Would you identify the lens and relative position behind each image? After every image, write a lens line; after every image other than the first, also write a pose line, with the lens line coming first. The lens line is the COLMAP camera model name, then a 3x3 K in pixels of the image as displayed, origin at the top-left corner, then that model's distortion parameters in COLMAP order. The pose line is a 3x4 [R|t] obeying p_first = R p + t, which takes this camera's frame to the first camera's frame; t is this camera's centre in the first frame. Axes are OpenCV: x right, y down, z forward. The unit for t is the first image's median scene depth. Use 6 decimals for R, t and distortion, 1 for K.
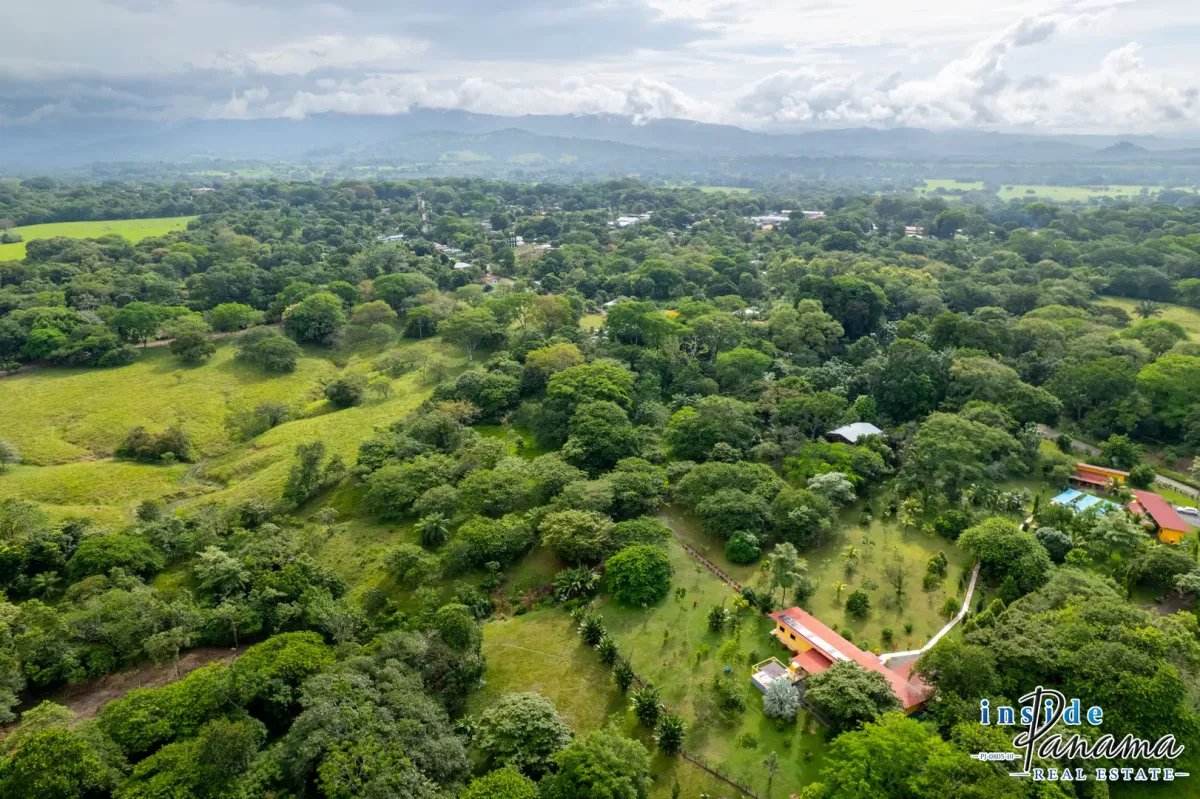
lens RADIAL K [[771.0, 0, 595.8], [0, 771.0, 402.5], [0, 0, 1]] dist [-0.045453, -0.000062]
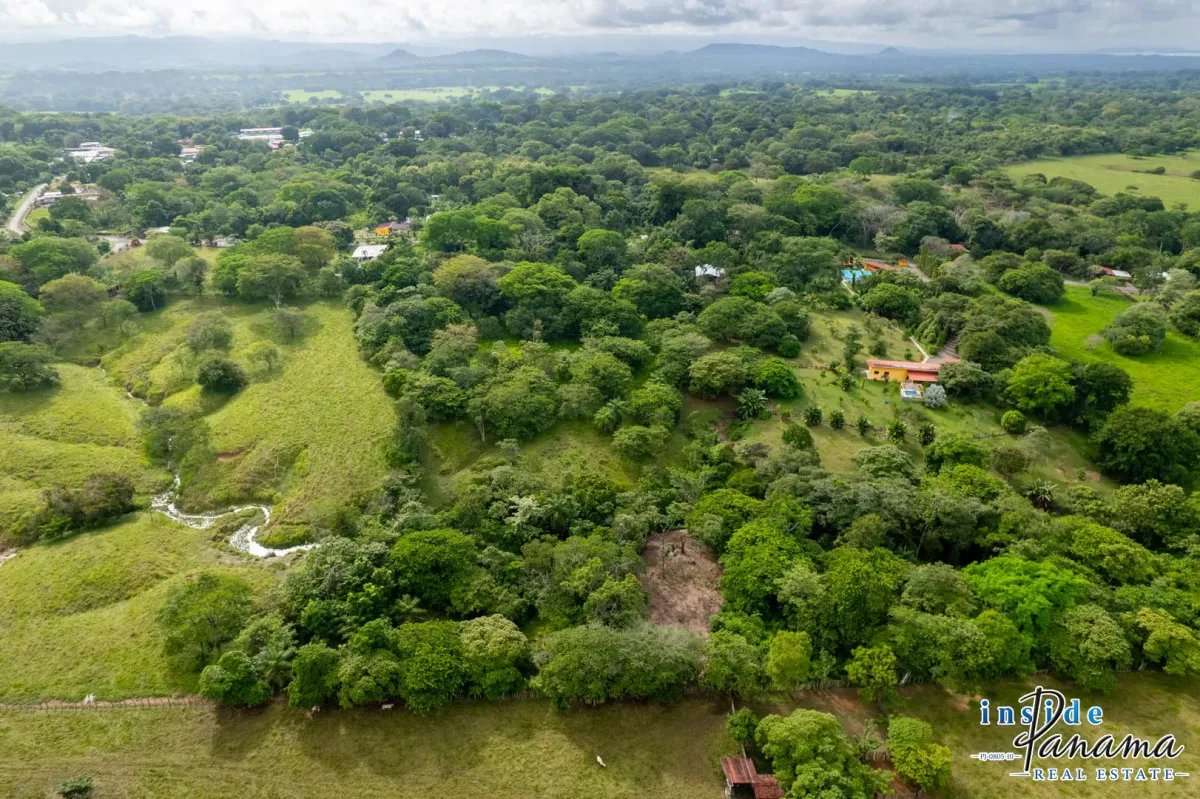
lens RADIAL K [[770.0, 0, 595.9], [0, 770.0, 404.8], [0, 0, 1]] dist [-0.075005, 0.069896]
pose [[0.665453, -0.314994, 0.676720, -0.761402], [0.244062, 0.948586, 0.201542, -0.058116], [-0.705412, 0.031045, 0.708118, 0.196527]]
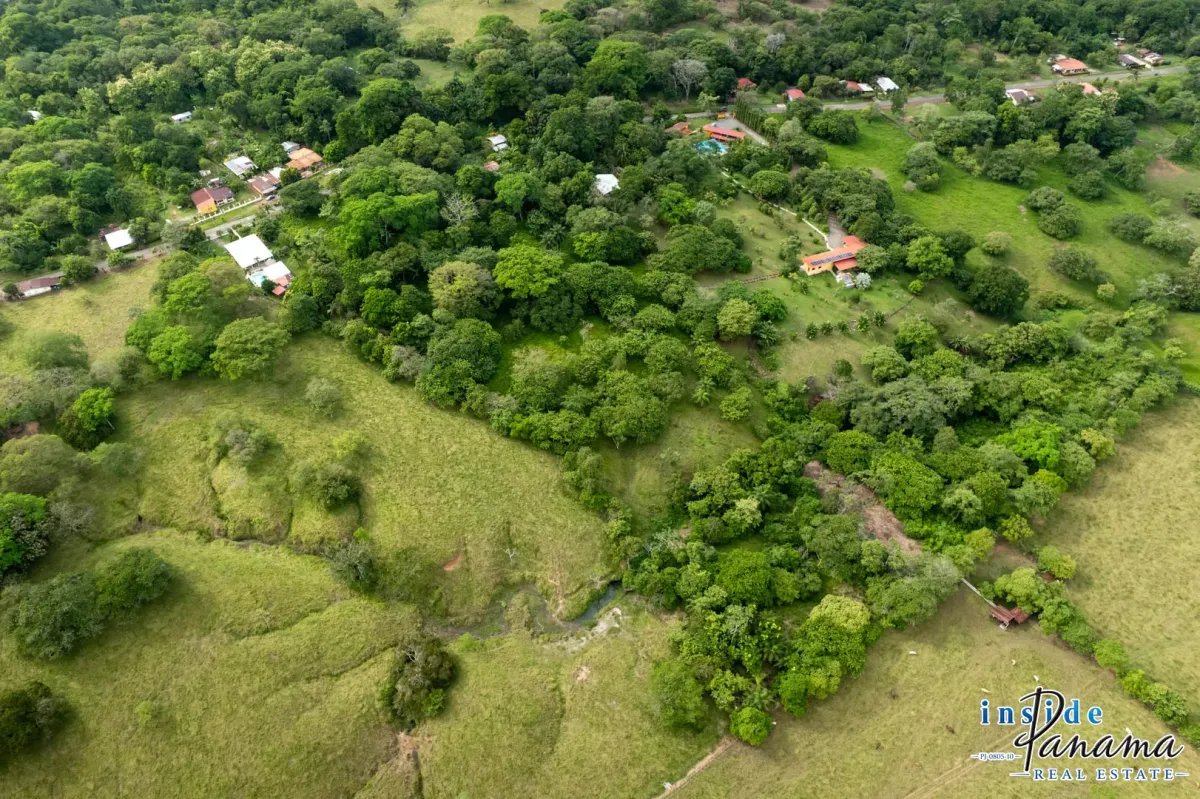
lens RADIAL K [[771.0, 0, 595.8], [0, 771.0, 402.5], [0, 0, 1]] dist [-0.045453, -0.000062]
pose [[0.151254, -0.714729, 0.682851, -0.962723], [0.331413, 0.687483, 0.646168, -0.627224], [-0.931283, 0.128570, 0.340855, 0.563958]]
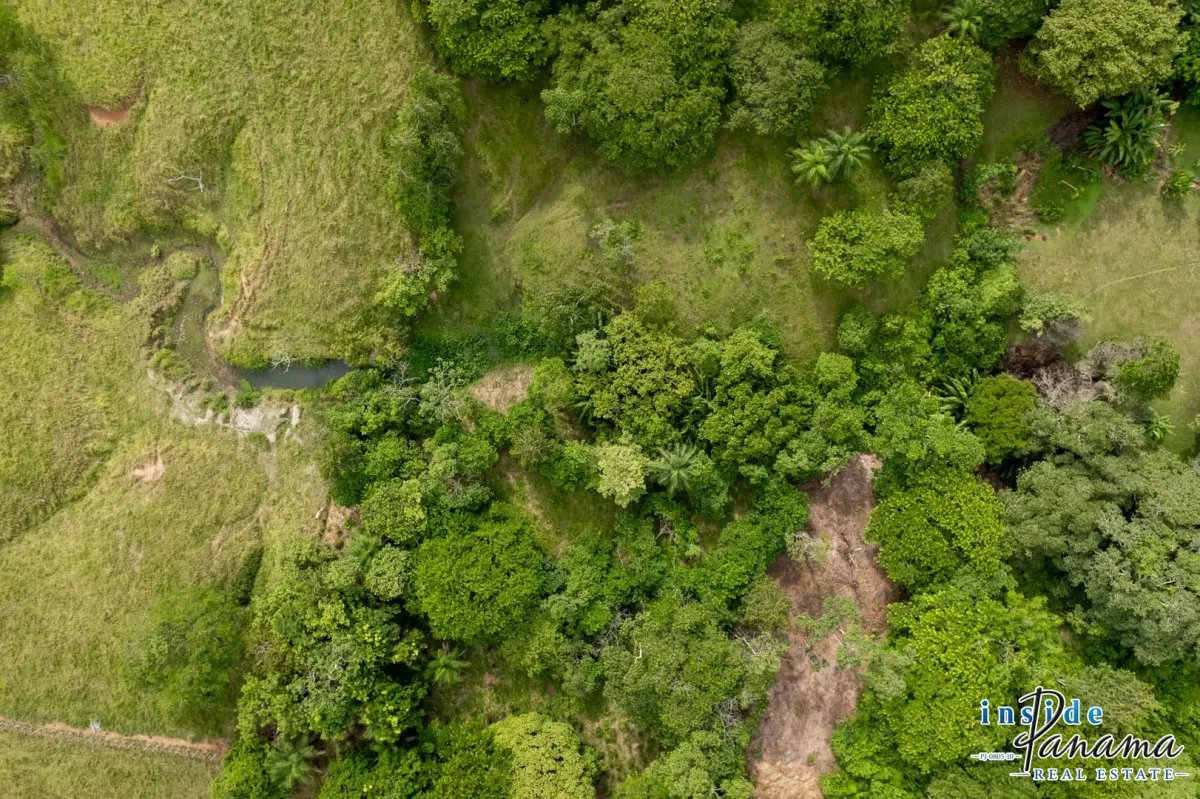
lens RADIAL K [[770.0, 0, 595.9], [0, 770.0, 404.8], [0, 0, 1]] dist [-0.075005, 0.069896]
pose [[0.789957, -0.613117, -0.007465, -0.352484], [0.203077, 0.250123, 0.946677, -0.261142], [-0.578557, -0.749350, 0.322096, 0.631880]]
